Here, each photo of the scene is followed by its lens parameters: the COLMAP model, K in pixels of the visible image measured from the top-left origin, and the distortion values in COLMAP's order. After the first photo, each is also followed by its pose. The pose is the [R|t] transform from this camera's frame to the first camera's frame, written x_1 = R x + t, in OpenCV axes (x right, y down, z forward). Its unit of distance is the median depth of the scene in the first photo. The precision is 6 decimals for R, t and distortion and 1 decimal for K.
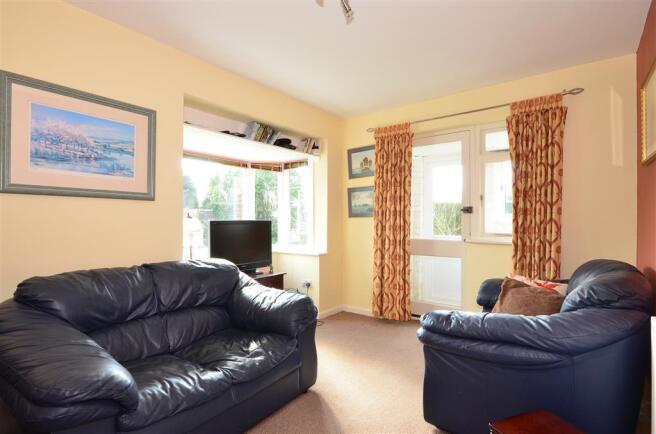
lens RADIAL K [[347.1, 0, 327.2], [0, 347.1, 217.4], [0, 0, 1]] dist [0.012553, -0.001533]
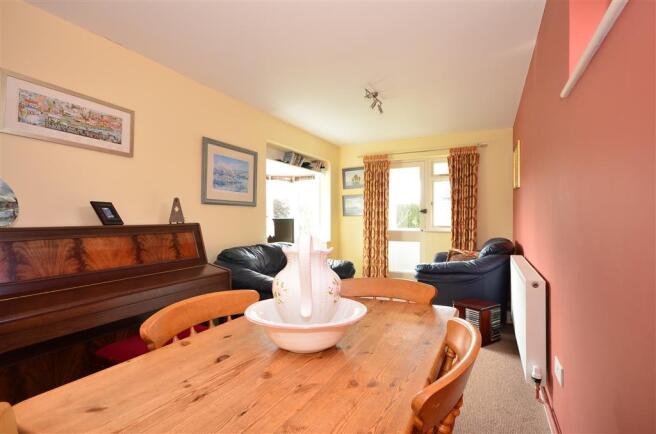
lens RADIAL K [[340.8, 0, 328.5], [0, 340.8, 217.5], [0, 0, 1]] dist [-0.021062, 0.000344]
pose [[0.981363, -0.003542, 0.192130, -0.356831], [0.002080, 0.999967, 0.007810, -0.006788], [-0.192151, -0.007265, 0.981338, -0.487573]]
